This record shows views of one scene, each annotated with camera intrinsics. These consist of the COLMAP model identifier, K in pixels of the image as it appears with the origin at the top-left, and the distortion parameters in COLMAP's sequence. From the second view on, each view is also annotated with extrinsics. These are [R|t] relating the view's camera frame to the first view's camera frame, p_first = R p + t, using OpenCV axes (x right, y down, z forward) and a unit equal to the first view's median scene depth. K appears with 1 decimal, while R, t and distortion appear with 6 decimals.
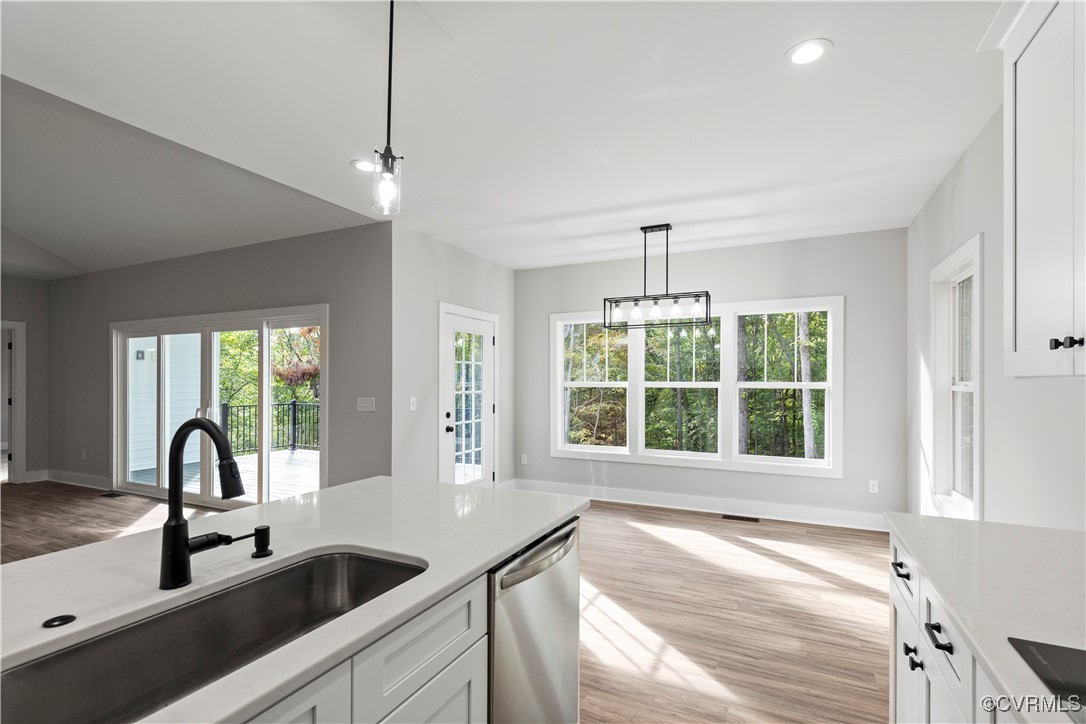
lens RADIAL K [[502.7, 0, 544.9], [0, 502.7, 382.5], [0, 0, 1]] dist [0.000348, -0.000006]
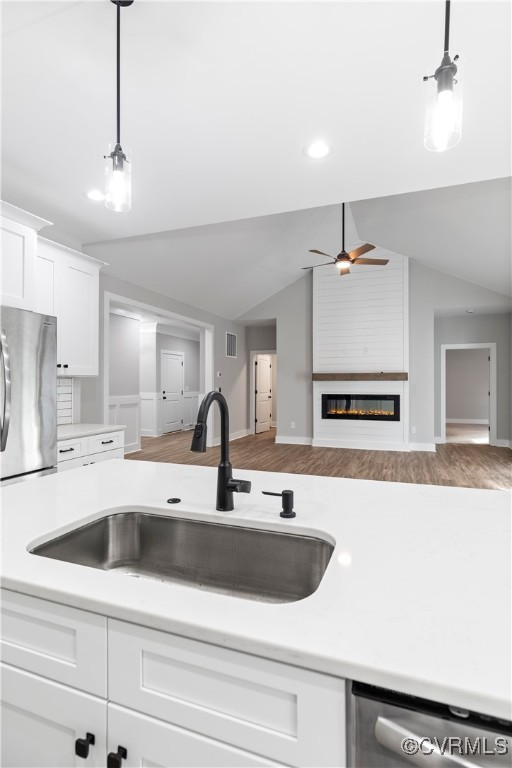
lens RADIAL K [[377.4, 0, 256.0], [0, 377.4, 384.0], [0, 0, 1]] dist [-0.002794, -0.000503]
pose [[0.104844, 0.001582, -0.994487, 0.087000], [-0.002997, 0.999995, 0.001274, 0.012062], [0.994484, 0.002847, 0.104848, 0.249135]]
